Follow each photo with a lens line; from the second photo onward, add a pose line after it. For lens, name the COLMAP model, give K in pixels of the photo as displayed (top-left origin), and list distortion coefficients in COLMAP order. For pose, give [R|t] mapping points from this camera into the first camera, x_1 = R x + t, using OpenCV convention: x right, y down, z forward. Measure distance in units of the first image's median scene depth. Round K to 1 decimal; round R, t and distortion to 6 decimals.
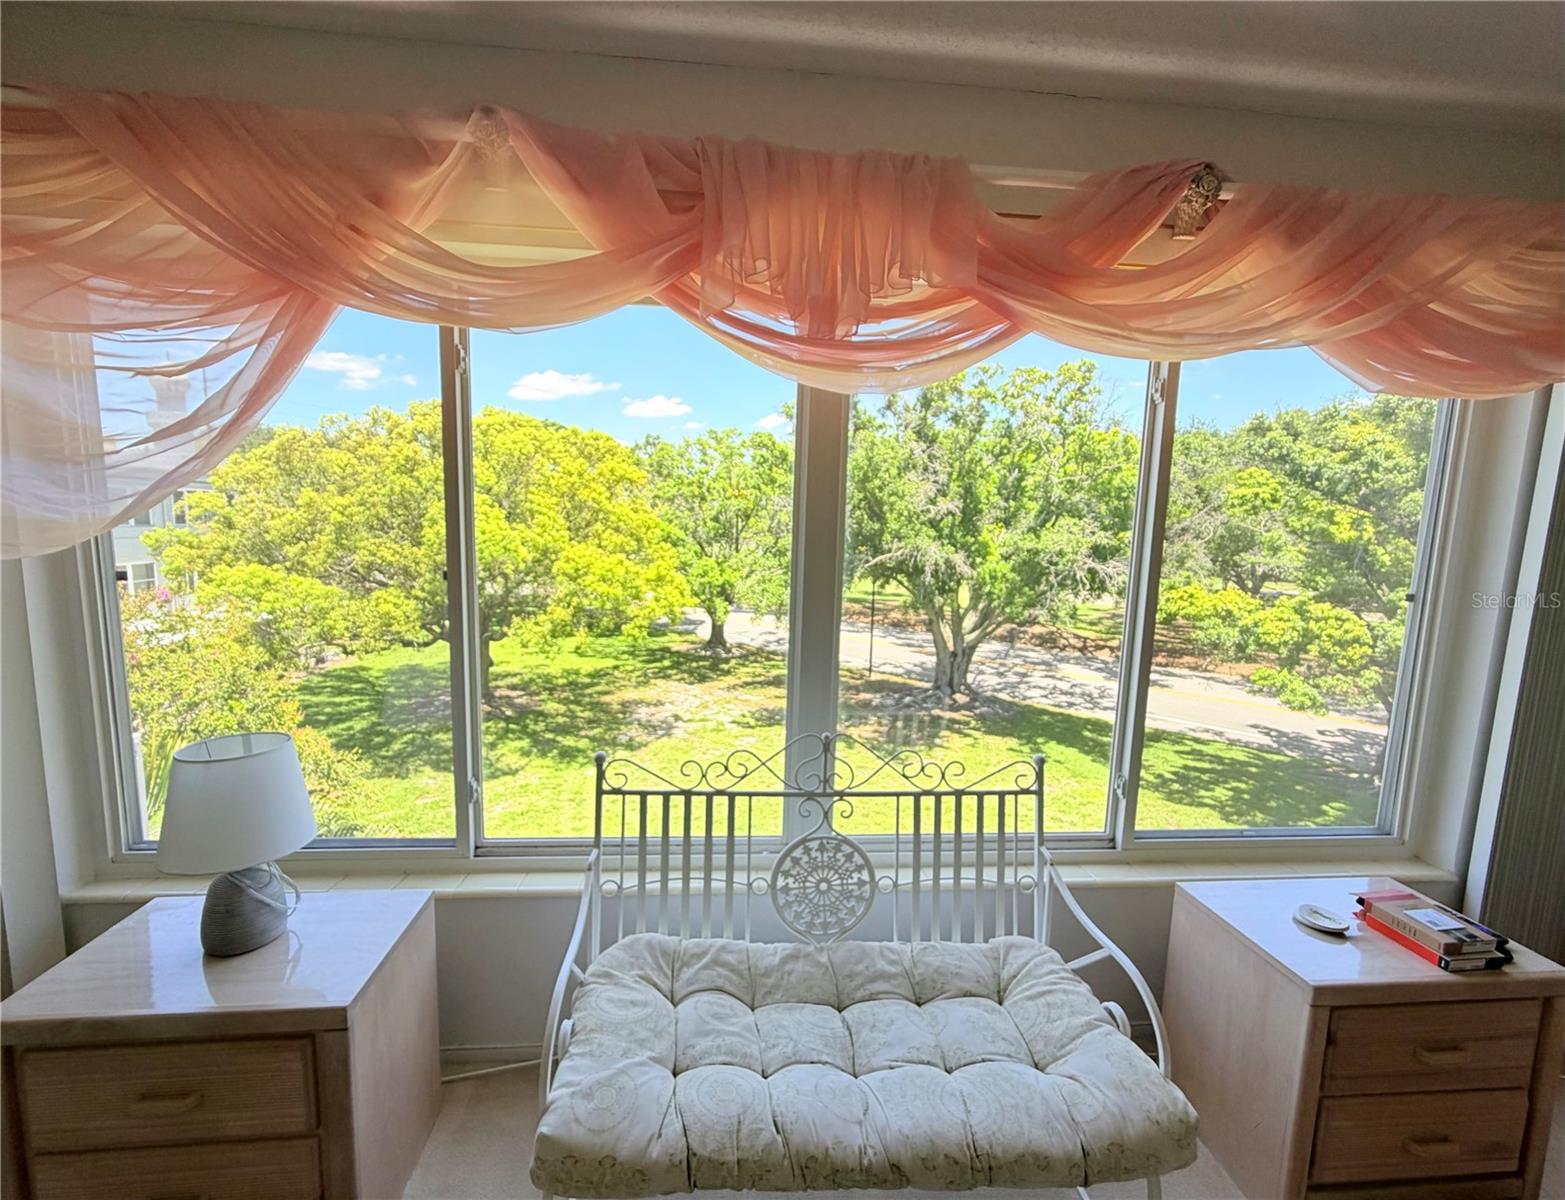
lens RADIAL K [[654.4, 0, 767.9], [0, 654.4, 599.3], [0, 0, 1]] dist [0.000807, 0.000456]
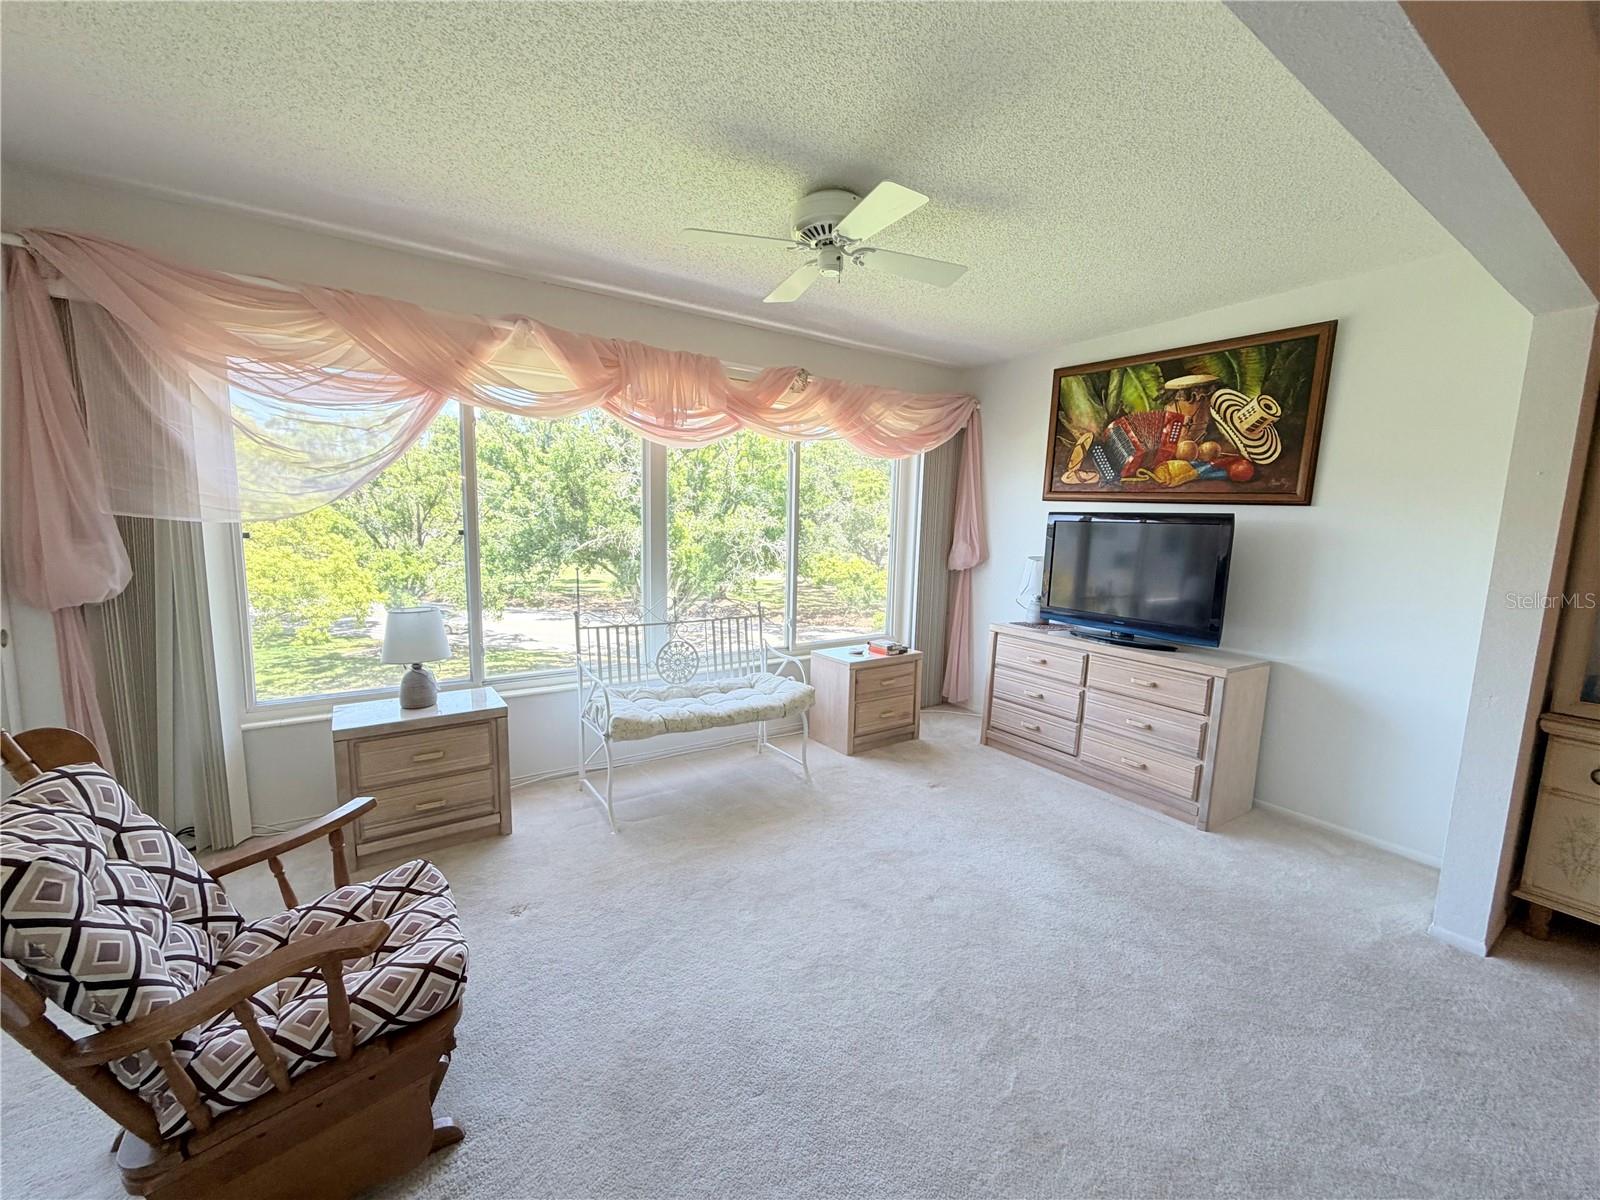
lens RADIAL K [[639.4, 0, 794.6], [0, 639.4, 602.3], [0, 0, 1]] dist [0.001764, 0.000177]
pose [[0.873404, -0.072168, 0.481620, -0.048211], [0.060045, 0.997371, 0.040561, 0.012464], [-0.483281, -0.006507, 0.875441, -0.089894]]
